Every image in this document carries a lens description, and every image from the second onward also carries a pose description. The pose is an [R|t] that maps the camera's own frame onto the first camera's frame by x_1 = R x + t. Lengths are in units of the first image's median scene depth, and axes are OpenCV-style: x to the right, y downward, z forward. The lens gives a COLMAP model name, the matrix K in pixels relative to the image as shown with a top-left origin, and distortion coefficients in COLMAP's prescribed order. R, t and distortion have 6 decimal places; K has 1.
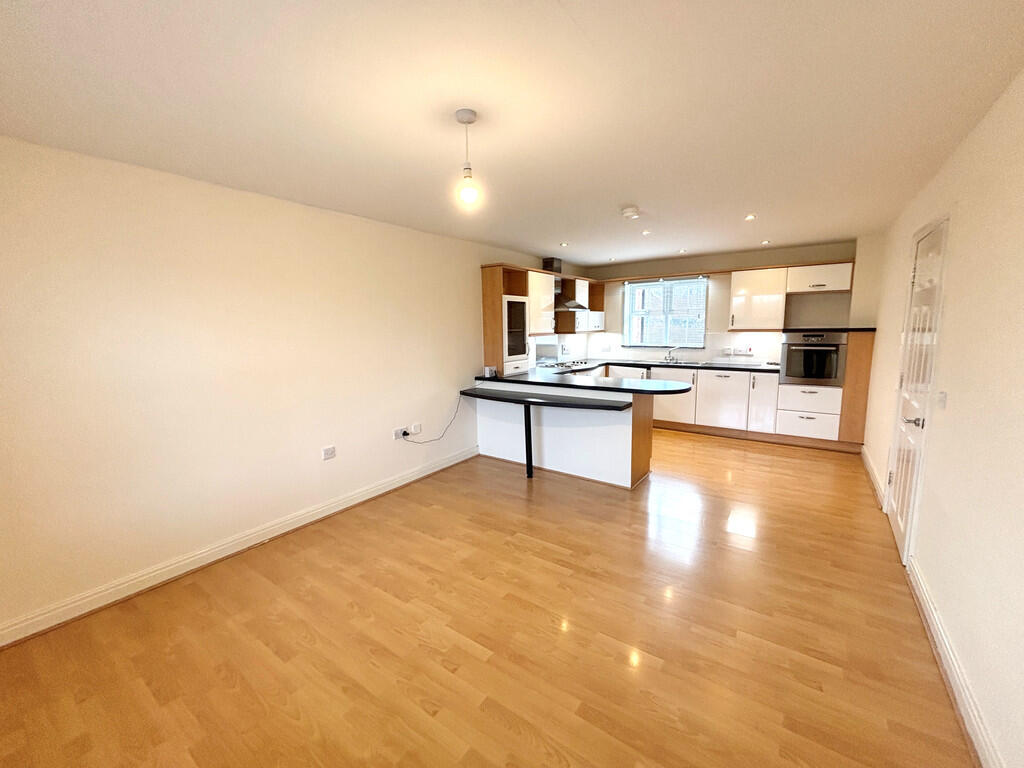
lens RADIAL K [[414.8, 0, 512.0], [0, 414.8, 384.0], [0, 0, 1]] dist [-0.000442, -0.000018]
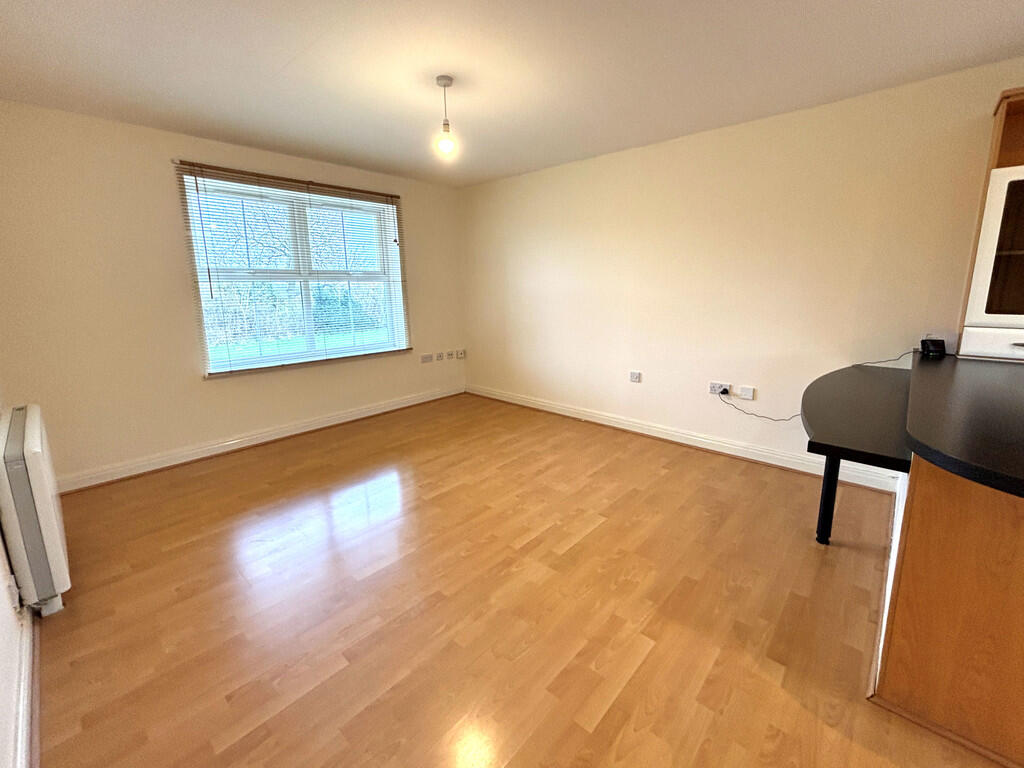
lens RADIAL K [[432.2, 0, 514.8], [0, 432.2, 363.2], [0, 0, 1]] dist [0.000316, 0.000103]
pose [[-0.124828, 0.194040, -0.973019, 0.479301], [-0.129464, 0.969120, 0.209872, -0.045170], [0.983696, 0.152168, -0.095852, 0.537722]]
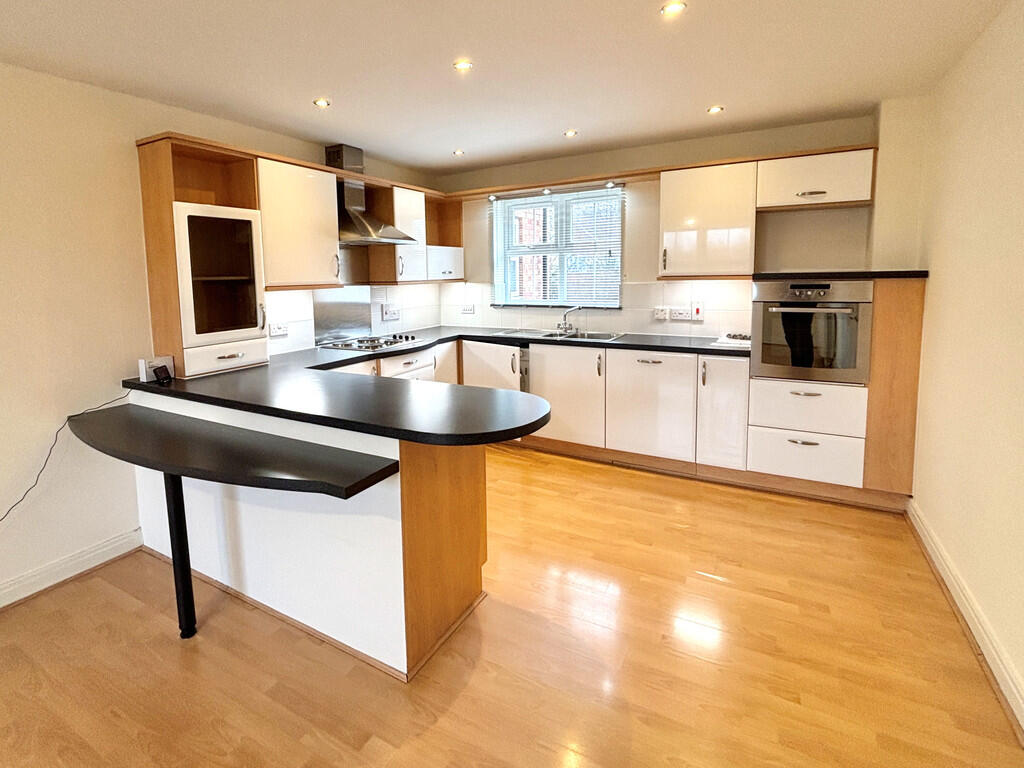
lens RADIAL K [[498.6, 0, 481.0], [0, 498.6, 323.8], [0, 0, 1]] dist [0.000755, 0.000059]
pose [[0.995628, -0.012639, 0.092544, 0.242806], [0.016476, 0.999031, -0.040815, -0.047966], [-0.091939, 0.042161, 0.994872, 0.393442]]
